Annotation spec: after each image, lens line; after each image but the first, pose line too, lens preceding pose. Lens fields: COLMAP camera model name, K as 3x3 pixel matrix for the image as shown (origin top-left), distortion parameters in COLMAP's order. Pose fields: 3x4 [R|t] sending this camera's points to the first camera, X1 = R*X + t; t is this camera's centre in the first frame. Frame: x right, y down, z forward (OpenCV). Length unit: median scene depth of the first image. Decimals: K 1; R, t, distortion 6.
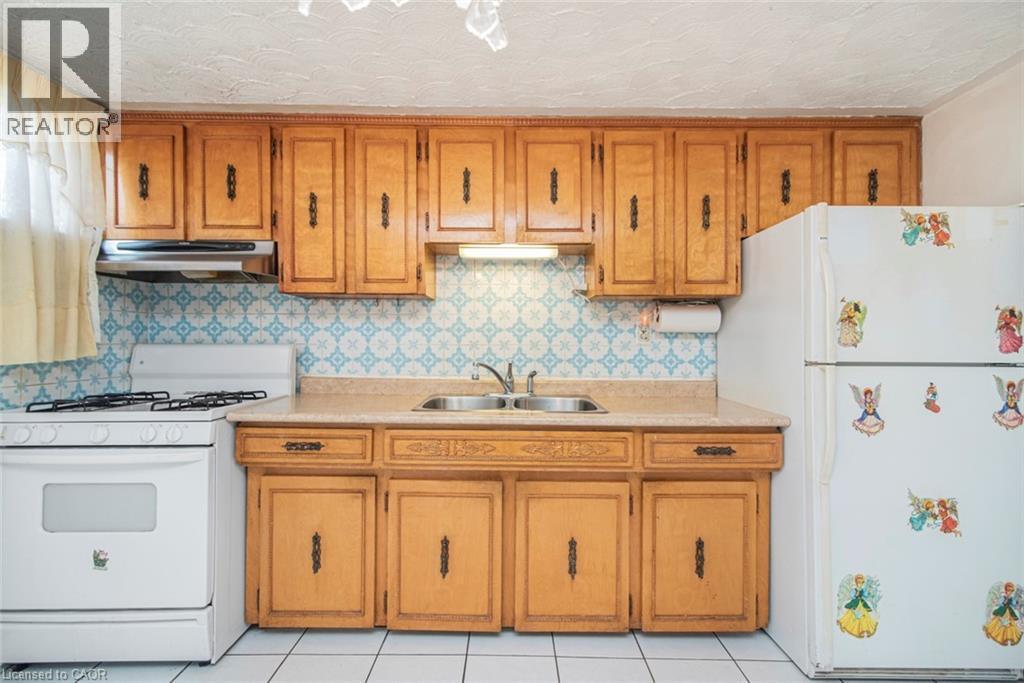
lens RADIAL K [[475.5, 0, 512.3], [0, 475.5, 341.9], [0, 0, 1]] dist [0.018155, 0.000217]
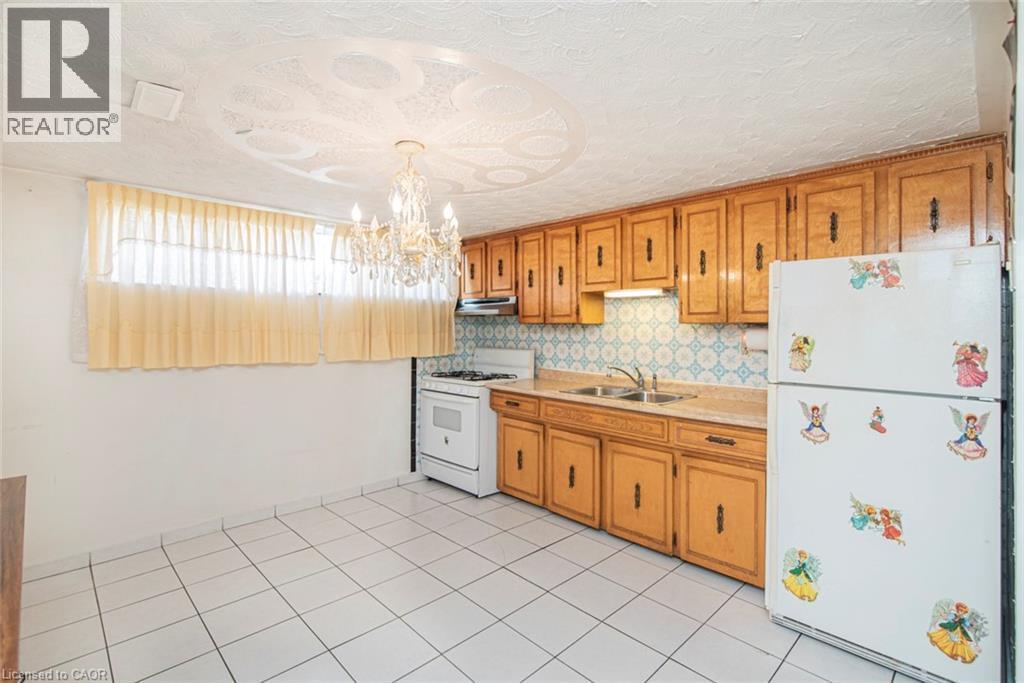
lens RADIAL K [[475.5, 0, 508.8], [0, 475.5, 333.1], [0, 0, 1]] dist [0.018155, 0.000217]
pose [[0.700206, 0.005913, -0.713917, 0.931828], [-0.004046, 0.999983, 0.004315, -0.081158], [0.713930, -0.000133, 0.700217, -0.382794]]
